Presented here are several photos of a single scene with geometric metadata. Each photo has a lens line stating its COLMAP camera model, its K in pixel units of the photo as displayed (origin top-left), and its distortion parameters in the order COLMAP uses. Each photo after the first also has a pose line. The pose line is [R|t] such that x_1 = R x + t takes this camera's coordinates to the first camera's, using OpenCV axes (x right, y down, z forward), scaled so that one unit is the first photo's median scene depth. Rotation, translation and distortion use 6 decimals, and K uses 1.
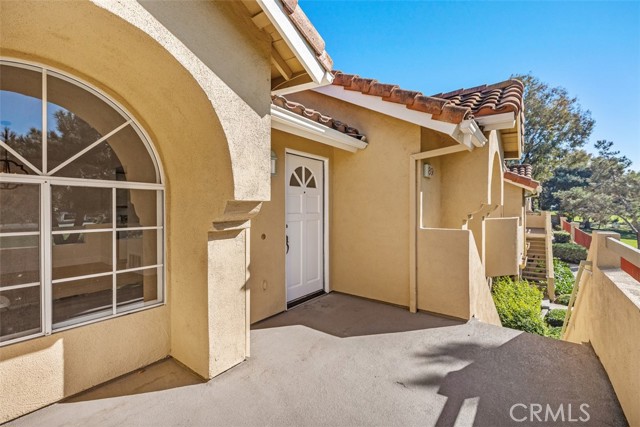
lens RADIAL K [[288.0, 0, 320.3], [0, 288.0, 211.8], [0, 0, 1]] dist [0.002747, 0.000520]
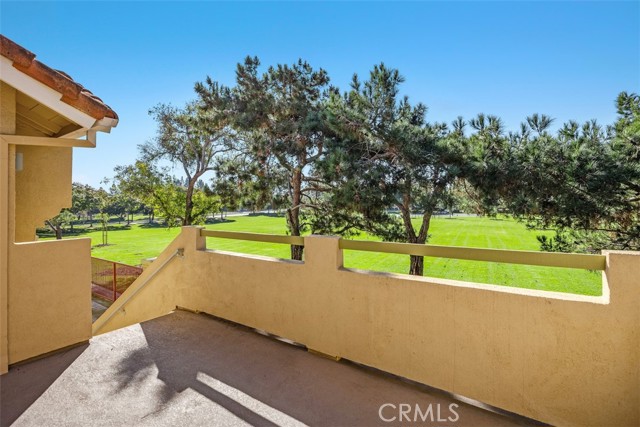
lens RADIAL K [[288.0, 0, 321.2], [0, 288.0, 210.5], [0, 0, 1]] dist [0.002747, 0.000520]
pose [[-0.088502, -0.018040, 0.995913, -0.483015], [0.011537, 0.999750, 0.019135, -0.035291], [-0.996009, 0.013184, -0.088271, 0.406364]]
